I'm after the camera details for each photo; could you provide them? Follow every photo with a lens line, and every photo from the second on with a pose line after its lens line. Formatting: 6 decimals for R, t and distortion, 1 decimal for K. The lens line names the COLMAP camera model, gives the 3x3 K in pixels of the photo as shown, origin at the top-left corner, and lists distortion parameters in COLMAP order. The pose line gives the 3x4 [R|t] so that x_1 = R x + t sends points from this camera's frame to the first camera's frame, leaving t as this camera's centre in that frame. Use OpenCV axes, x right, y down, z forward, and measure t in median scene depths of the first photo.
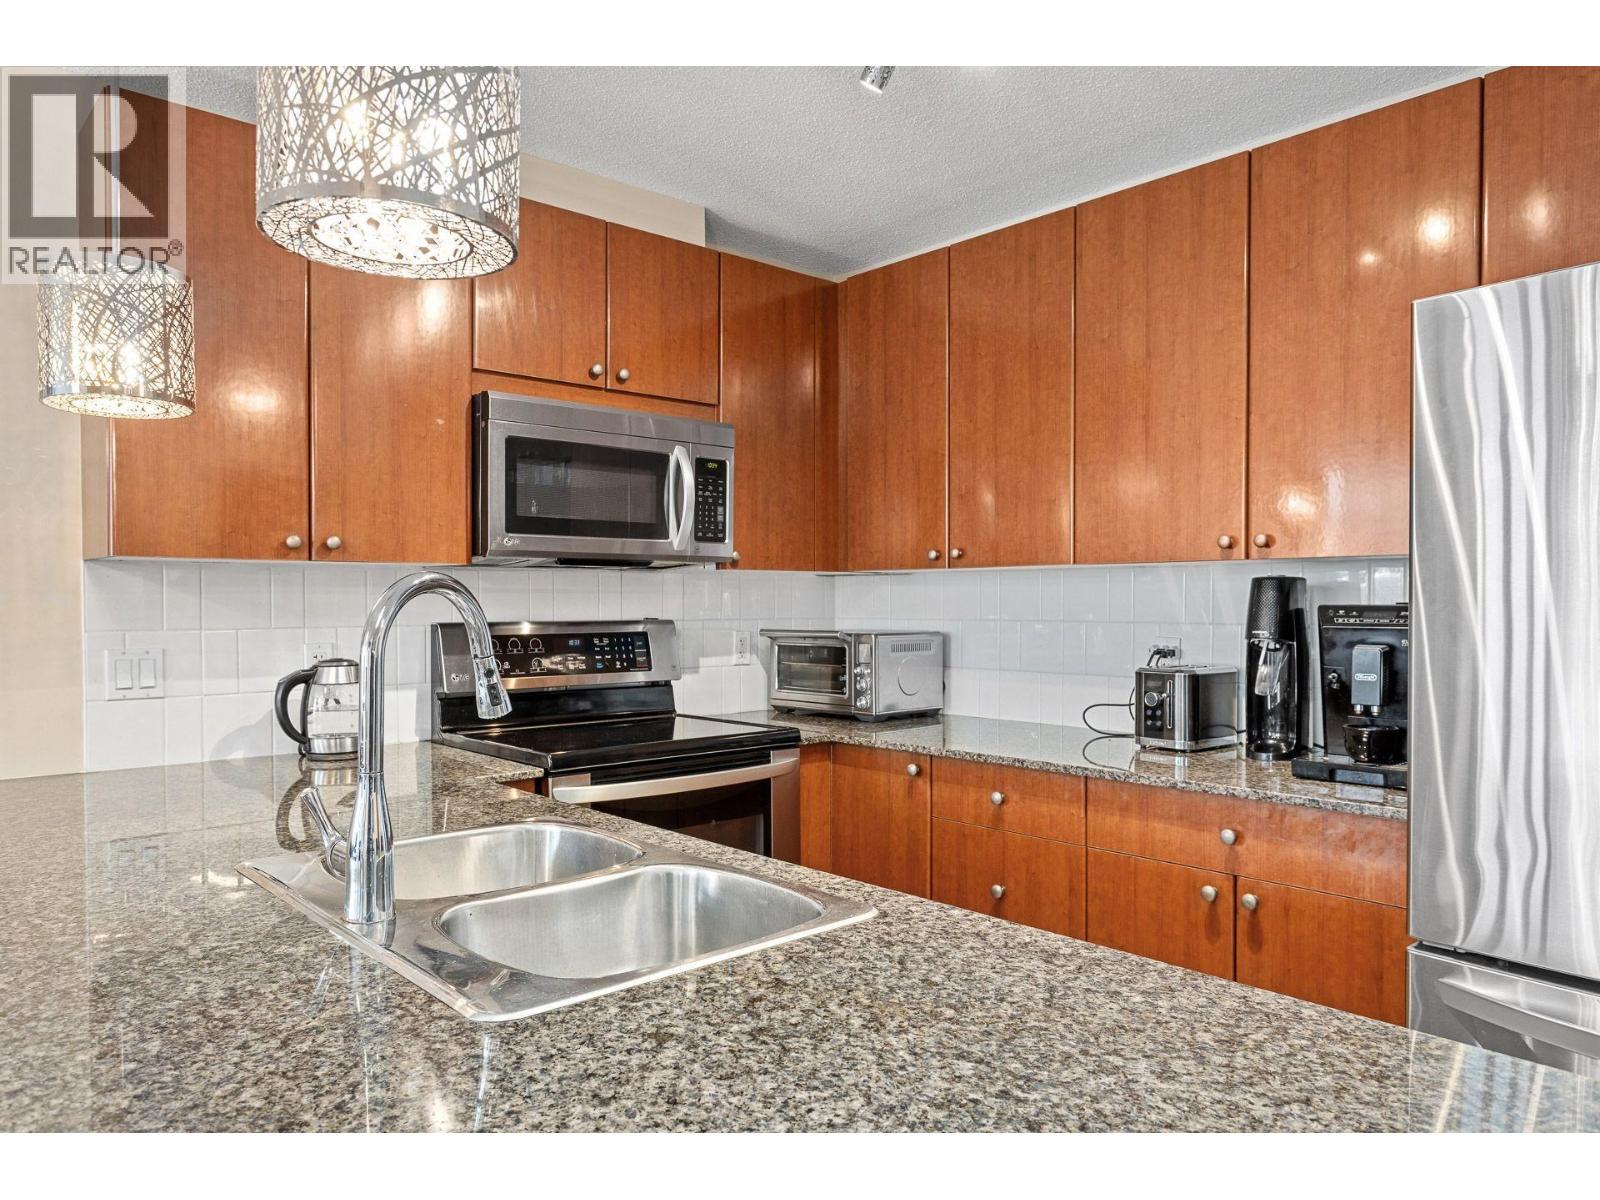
lens RADIAL K [[1091.4, 0, 800.0], [0, 1091.4, 600.0], [0, 0, 1]] dist [-0.004516, 0.001036]
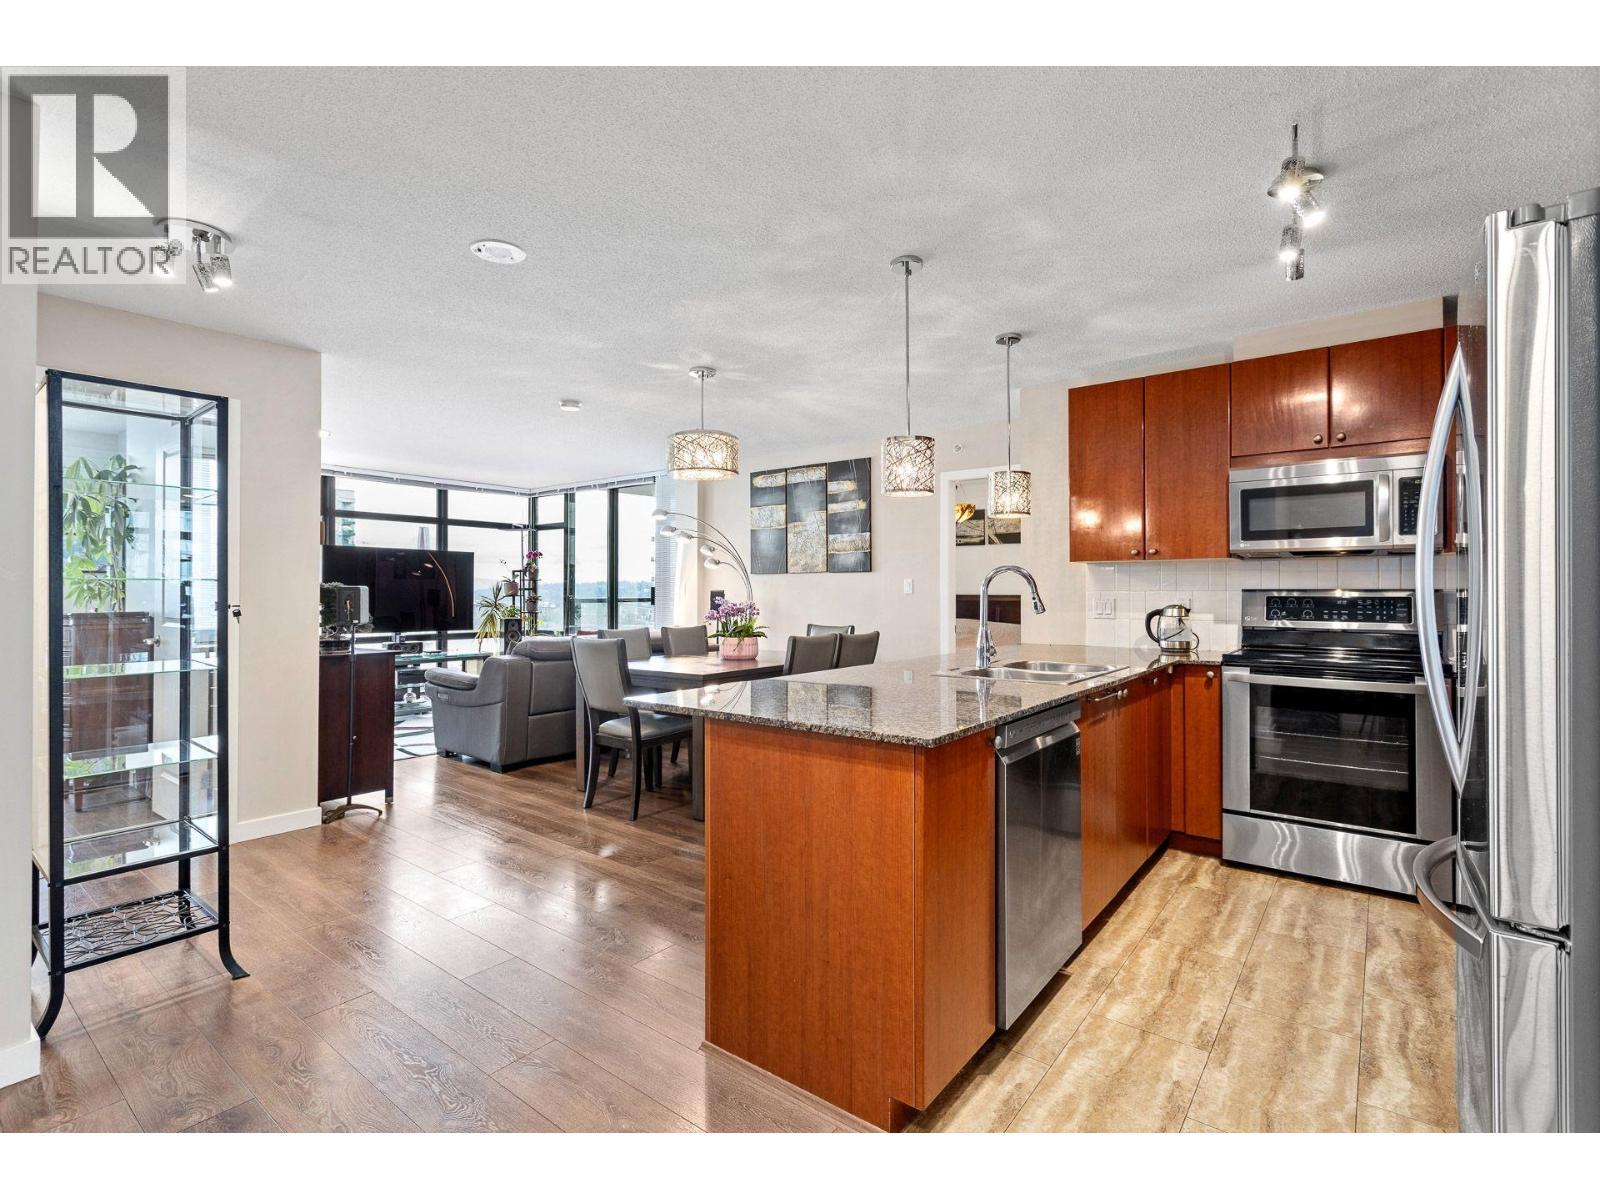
lens RADIAL K [[765.2, 0, 795.7], [0, 765.2, 582.7], [0, 0, 1]] dist [0.000734, 0.000713]
pose [[0.180775, -0.010379, -0.983470, 0.834367], [0.001067, 0.999946, -0.010357, 0.022797], [0.983524, 0.000823, 0.180776, -0.001130]]
